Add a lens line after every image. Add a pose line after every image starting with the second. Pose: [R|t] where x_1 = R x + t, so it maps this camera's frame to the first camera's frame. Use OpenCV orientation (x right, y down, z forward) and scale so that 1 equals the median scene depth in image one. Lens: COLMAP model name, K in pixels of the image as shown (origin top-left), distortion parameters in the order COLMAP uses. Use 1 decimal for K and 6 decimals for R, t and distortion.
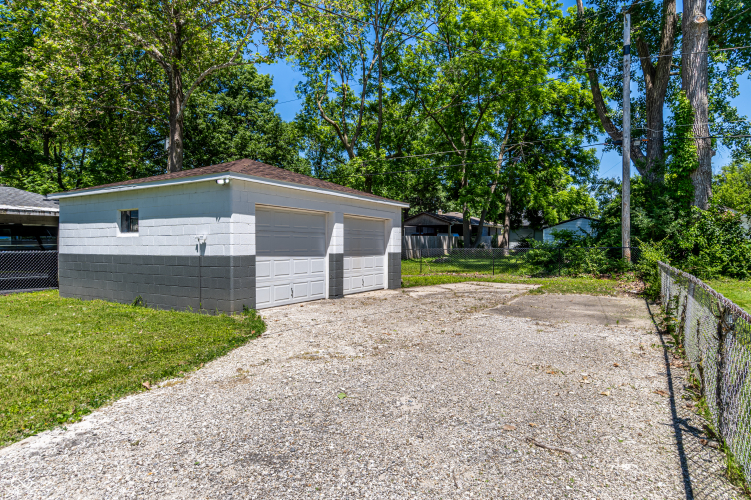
lens RADIAL K [[411.2, 0, 374.7], [0, 411.2, 243.2], [0, 0, 1]] dist [-0.004057, -0.000203]
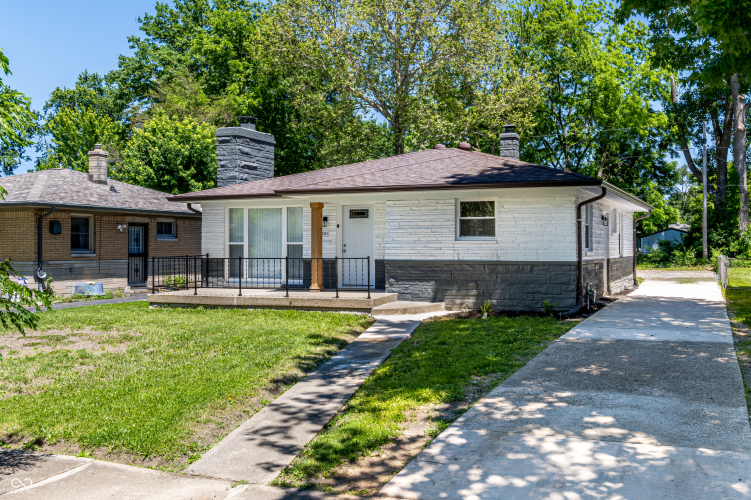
lens RADIAL K [[810.8, 0, 376.1], [0, 810.8, 251.5], [0, 0, 1]] dist [0.008697, 0.000000]
pose [[0.985072, -0.005972, 0.172039, -1.234011], [0.005752, 0.999982, 0.001776, -0.002076], [-0.172047, -0.000759, 0.985088, -1.961630]]
